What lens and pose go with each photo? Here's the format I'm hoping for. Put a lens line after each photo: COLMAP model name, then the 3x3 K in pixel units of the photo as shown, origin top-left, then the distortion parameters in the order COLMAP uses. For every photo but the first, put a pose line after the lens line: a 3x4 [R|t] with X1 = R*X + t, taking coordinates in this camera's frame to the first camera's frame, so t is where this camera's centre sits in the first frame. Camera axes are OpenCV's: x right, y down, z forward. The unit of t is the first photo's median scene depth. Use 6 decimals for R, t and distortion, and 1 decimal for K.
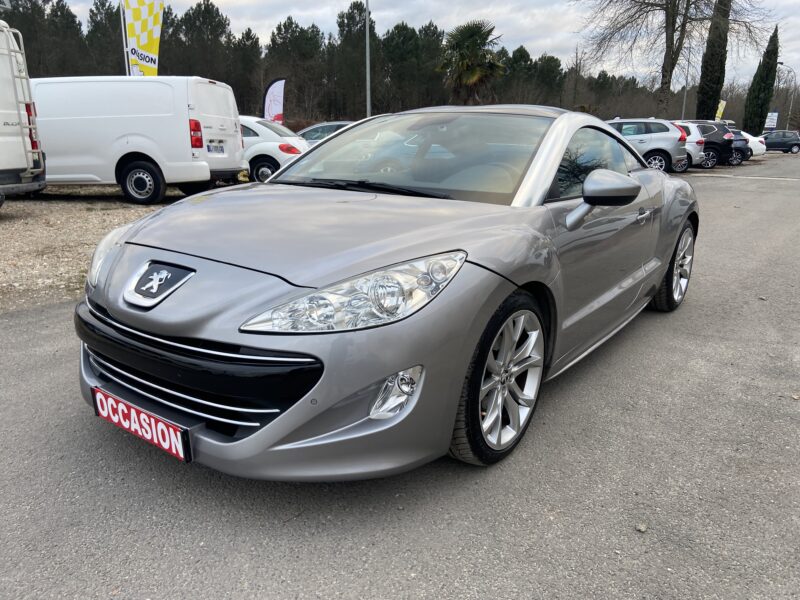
lens RADIAL K [[598.8, 0, 407.6], [0, 598.8, 304.4], [0, 0, 1]] dist [0.094582, -0.108479]
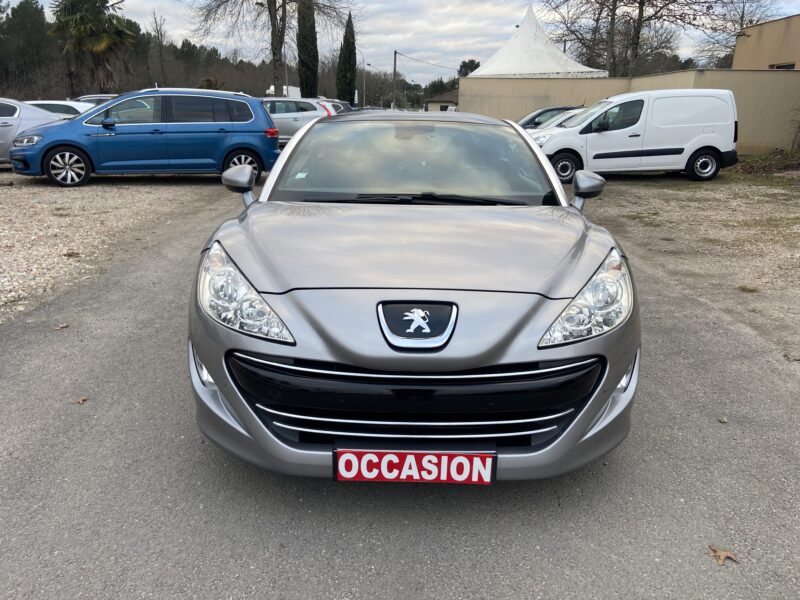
lens RADIAL K [[598.8, 0, 406.9], [0, 598.8, 301.5], [0, 0, 1]] dist [0.094582, -0.108479]
pose [[0.808779, -0.178078, 0.560504, -0.095656], [0.155678, 0.983884, 0.087954, -0.015521], [-0.567134, 0.016123, 0.823468, 0.021024]]
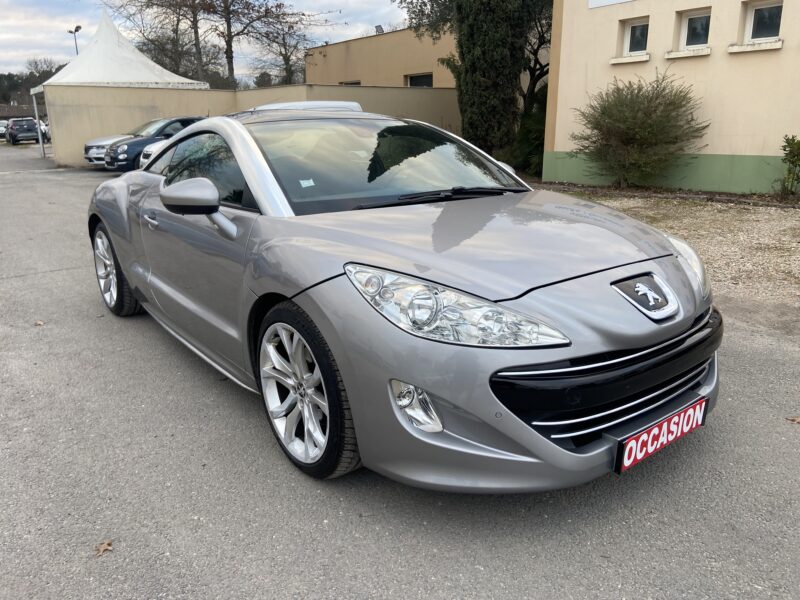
lens RADIAL K [[598.8, 0, 400.2], [0, 598.8, 299.5], [0, 0, 1]] dist [0.094582, -0.108479]
pose [[0.264607, -0.281522, 0.922349, -0.145863], [0.274141, 0.938940, 0.207940, -0.035291], [-0.924570, 0.197831, 0.325627, 0.104576]]
